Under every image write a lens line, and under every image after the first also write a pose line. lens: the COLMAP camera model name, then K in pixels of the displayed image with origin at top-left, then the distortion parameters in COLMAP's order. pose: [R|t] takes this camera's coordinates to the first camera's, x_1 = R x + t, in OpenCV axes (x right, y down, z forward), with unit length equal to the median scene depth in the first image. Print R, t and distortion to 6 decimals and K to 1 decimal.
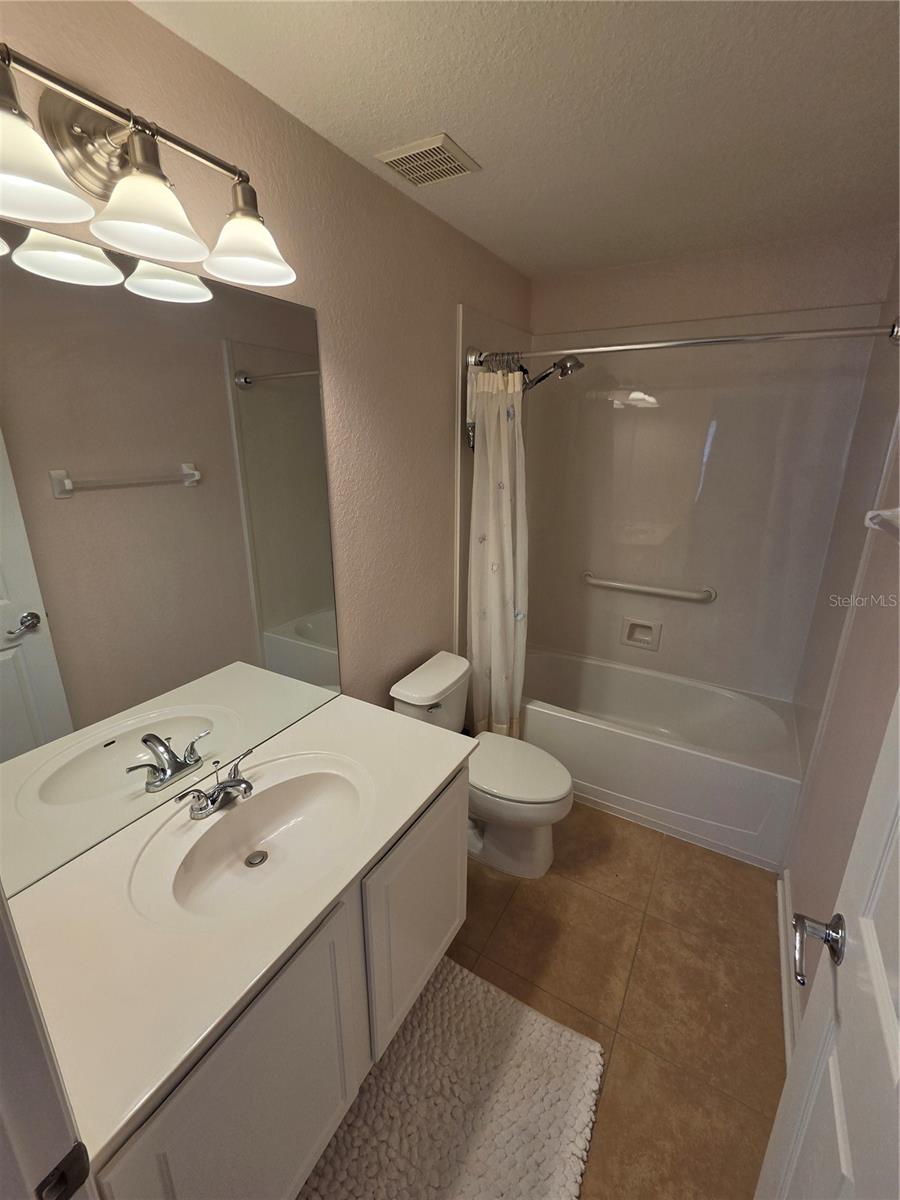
lens RADIAL K [[505.2, 0, 449.0], [0, 505.2, 590.5], [0, 0, 1]] dist [-0.003769, 0.002355]
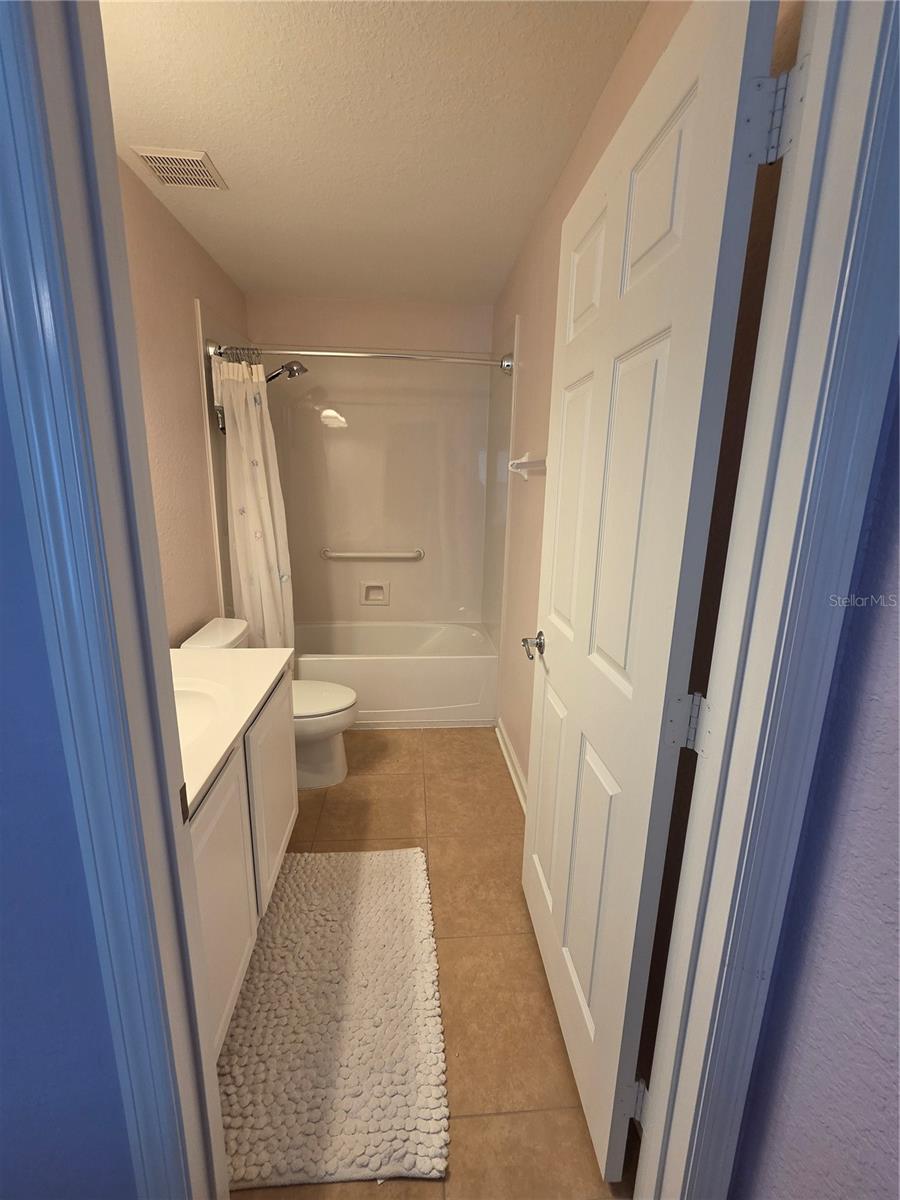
lens RADIAL K [[505.2, 0, 443.6], [0, 505.2, 600.7], [0, 0, 1]] dist [-0.003769, 0.002355]
pose [[0.822500, -0.119146, 0.556146, -0.249676], [0.151945, 0.988304, -0.012986, 0.207273], [-0.548093, 0.095185, 0.830983, -0.177295]]
